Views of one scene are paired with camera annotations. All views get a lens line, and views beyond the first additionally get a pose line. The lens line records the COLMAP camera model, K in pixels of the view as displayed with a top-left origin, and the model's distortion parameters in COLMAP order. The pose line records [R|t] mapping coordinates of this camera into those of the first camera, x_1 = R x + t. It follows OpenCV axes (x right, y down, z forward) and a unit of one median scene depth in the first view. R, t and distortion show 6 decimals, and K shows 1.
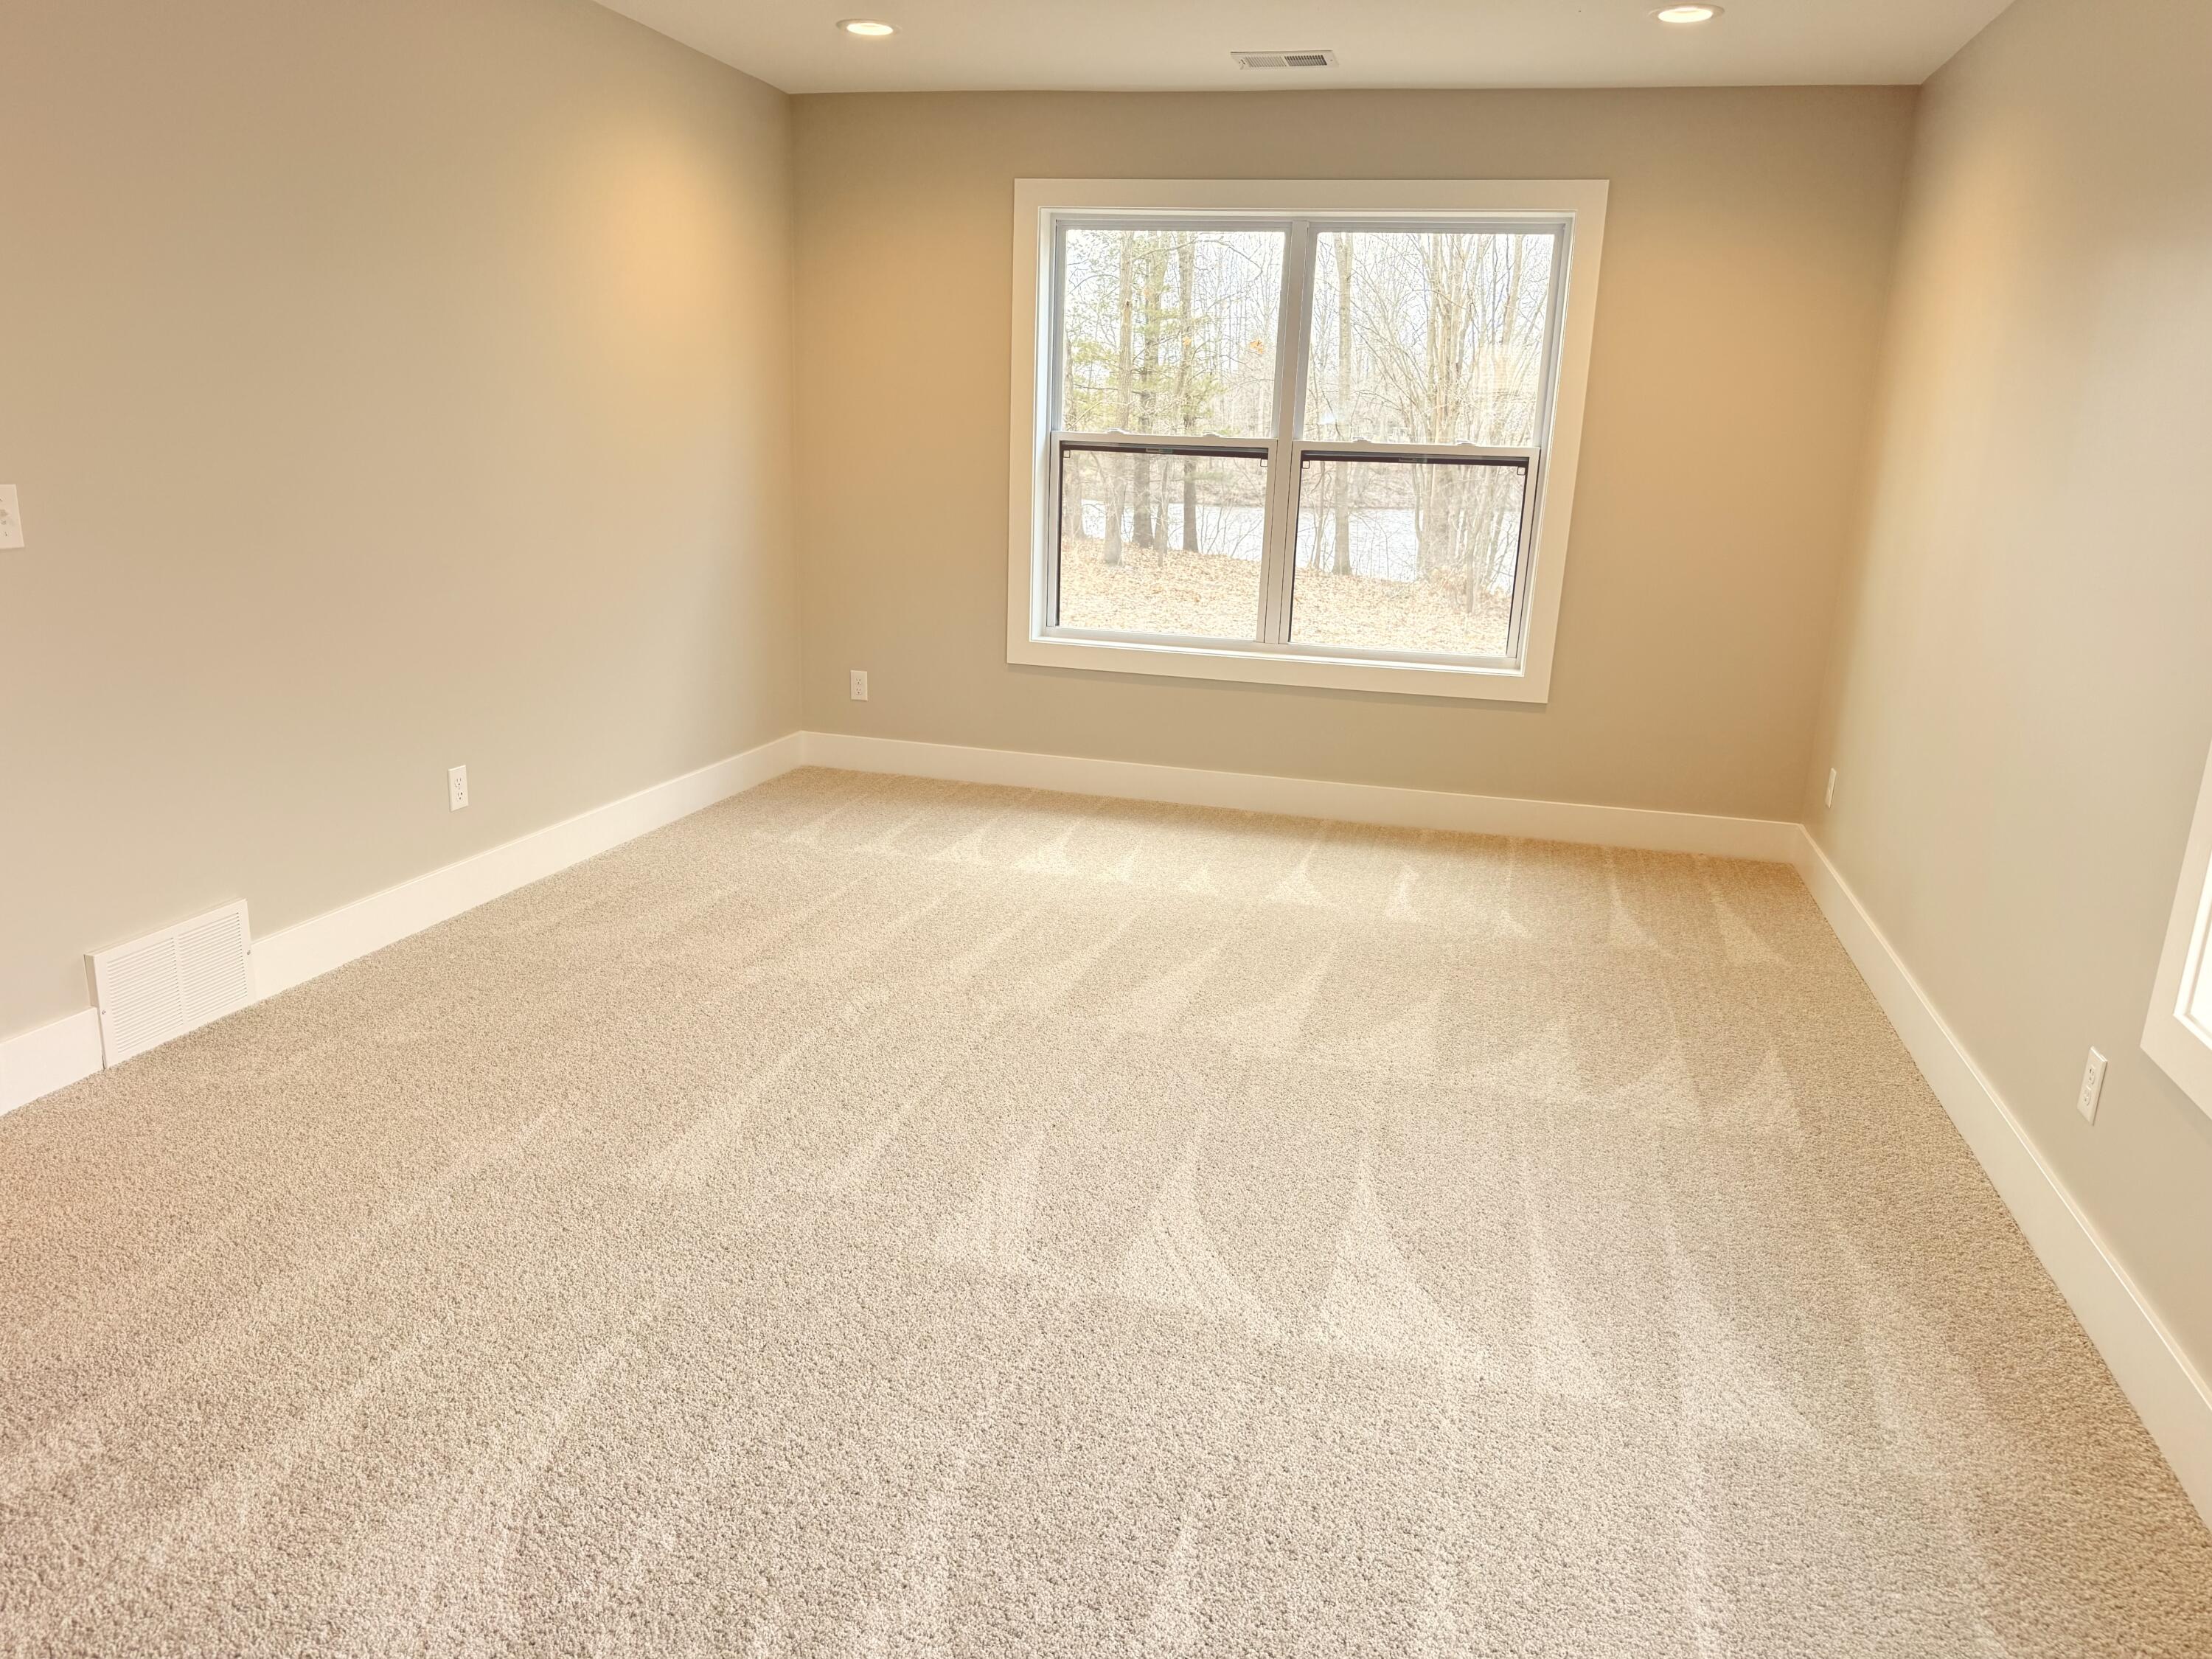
lens RADIAL K [[1530.1, 0, 1106.0], [0, 1530.1, 829.5], [0, 0, 1]] dist [0.063750, -0.079231]
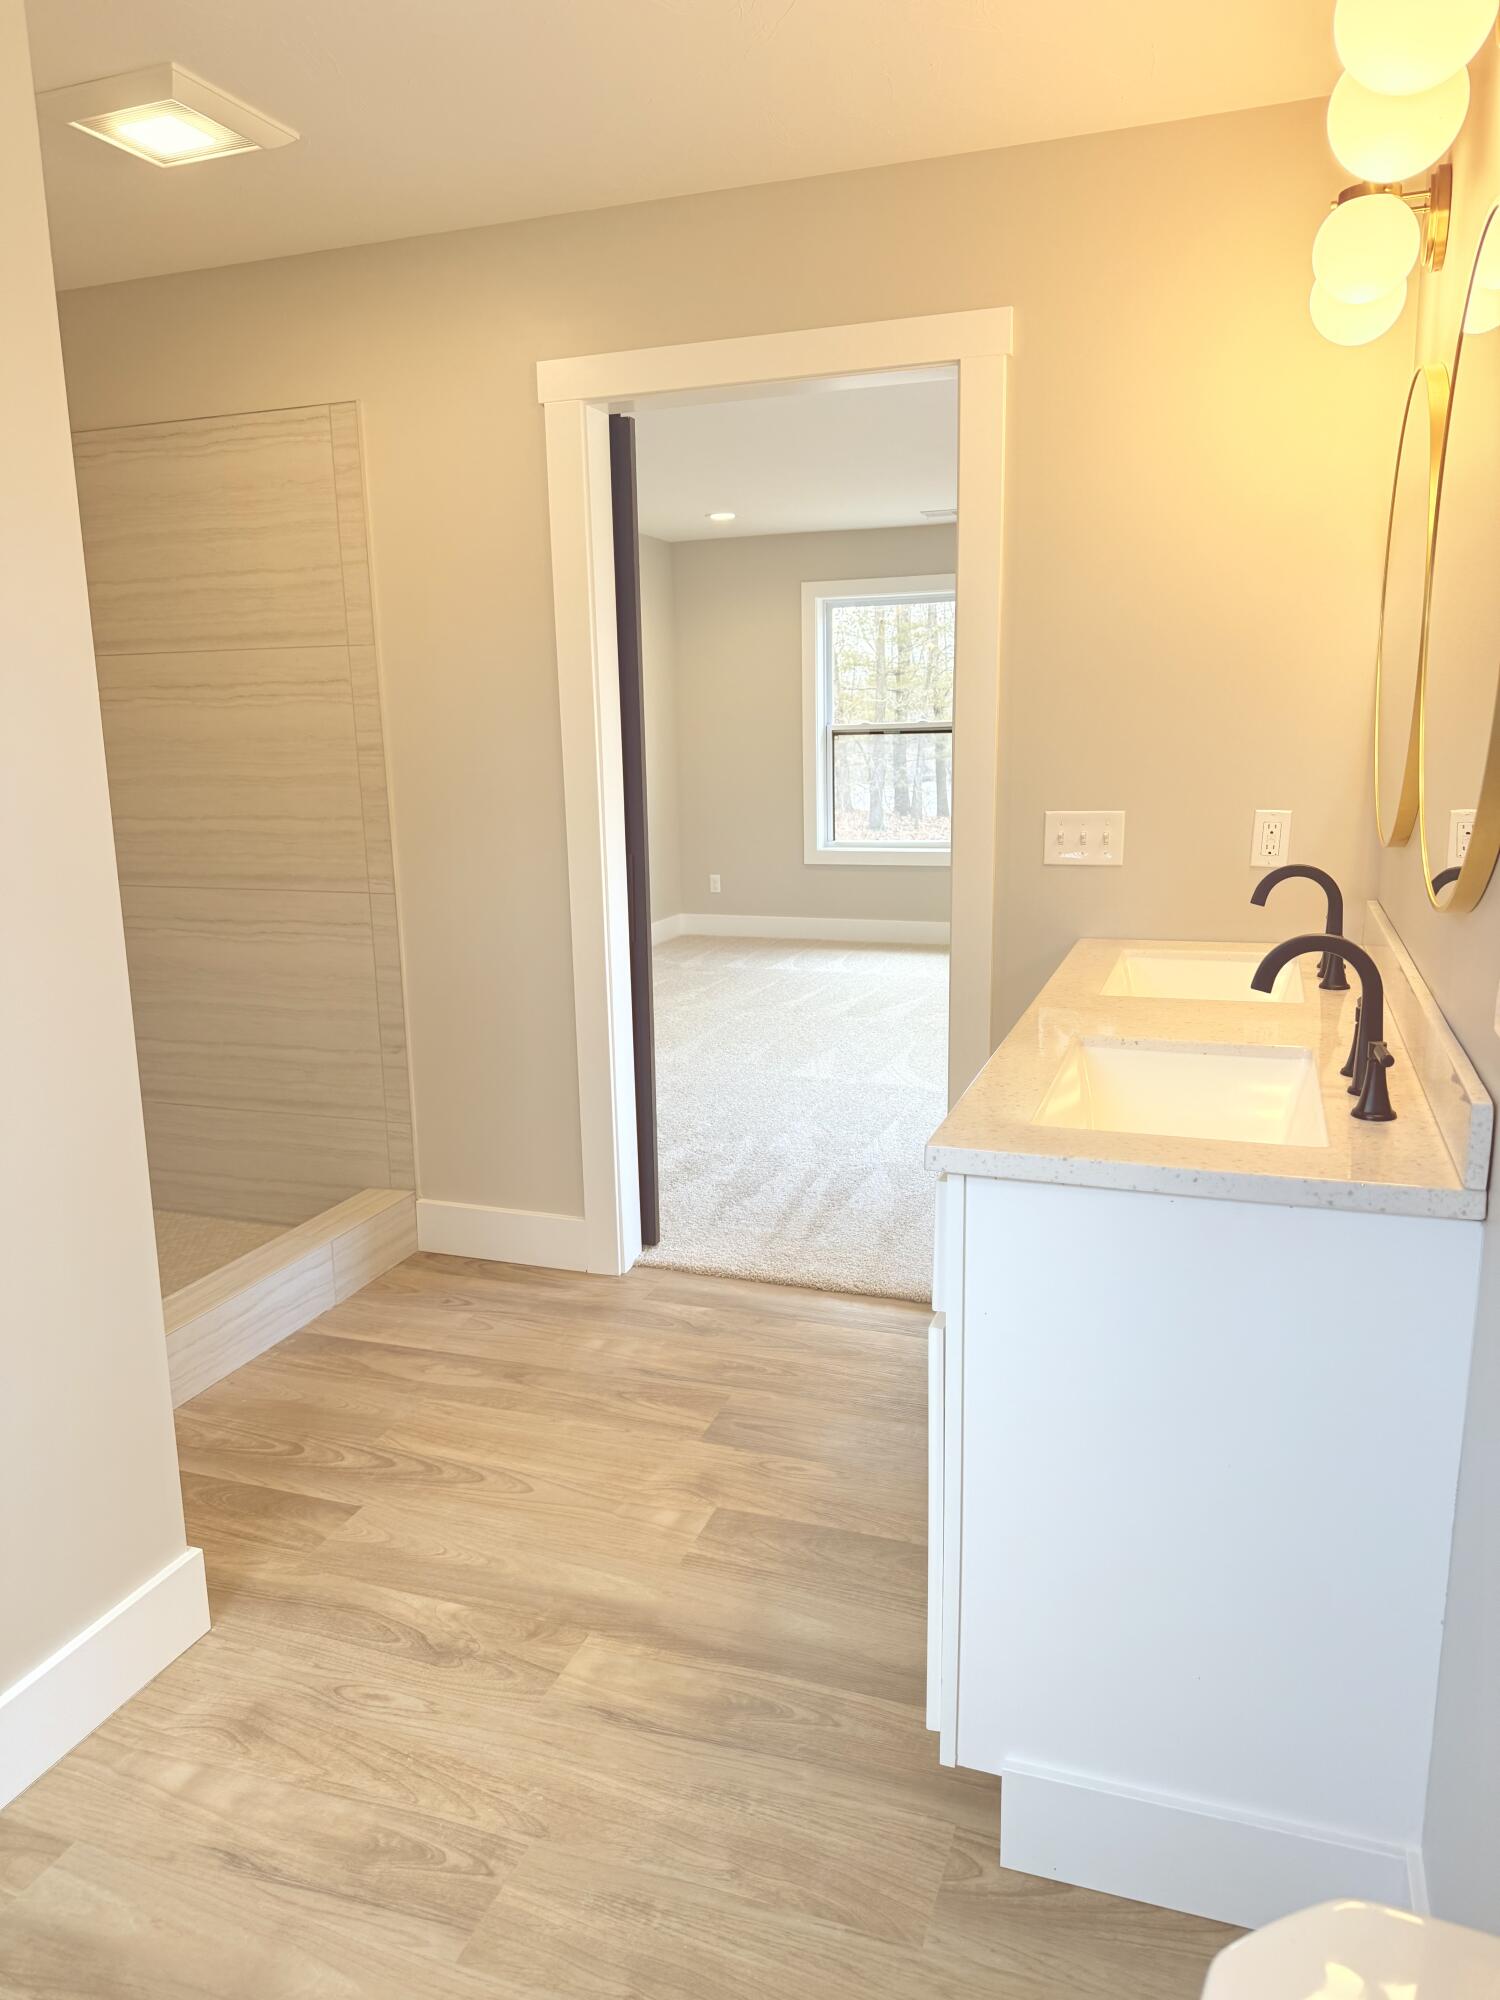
lens RADIAL K [[1408.3, 0, 750.0], [0, 1408.3, 1000.0], [0, 0, 1]] dist [0.095875, -0.154549]
pose [[0.994975, -0.037536, -0.092817, 0.011151], [0.031685, 0.997464, -0.063728, 0.116995], [0.094973, 0.060466, 0.993642, -0.450005]]
